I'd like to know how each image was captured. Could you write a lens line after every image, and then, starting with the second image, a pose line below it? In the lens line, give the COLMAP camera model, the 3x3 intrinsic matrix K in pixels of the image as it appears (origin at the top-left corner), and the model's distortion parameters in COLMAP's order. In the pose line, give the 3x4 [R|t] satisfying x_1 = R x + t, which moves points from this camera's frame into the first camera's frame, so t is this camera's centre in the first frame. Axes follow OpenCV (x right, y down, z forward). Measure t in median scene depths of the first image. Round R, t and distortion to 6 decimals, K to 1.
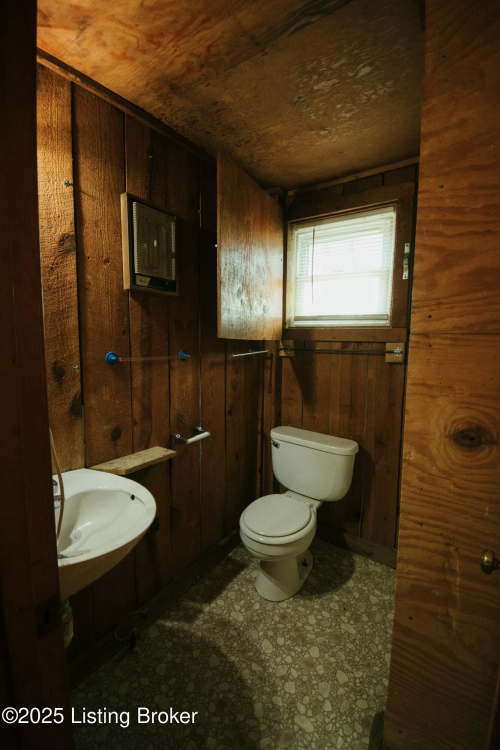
lens RADIAL K [[330.9, 0, 250.0], [0, 330.9, 375.0], [0, 0, 1]] dist [0.021888, -0.026901]
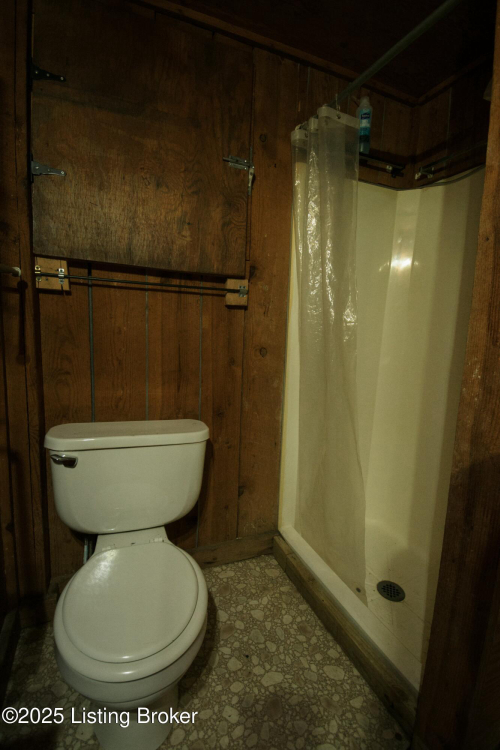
lens RADIAL K [[330.9, 0, 250.0], [0, 330.9, 375.0], [0, 0, 1]] dist [0.021888, -0.026901]
pose [[0.539122, -0.102958, 0.835911, -0.195468], [0.056416, 0.994685, 0.086128, 0.054771], [-0.840336, 0.000725, 0.542065, 0.534965]]
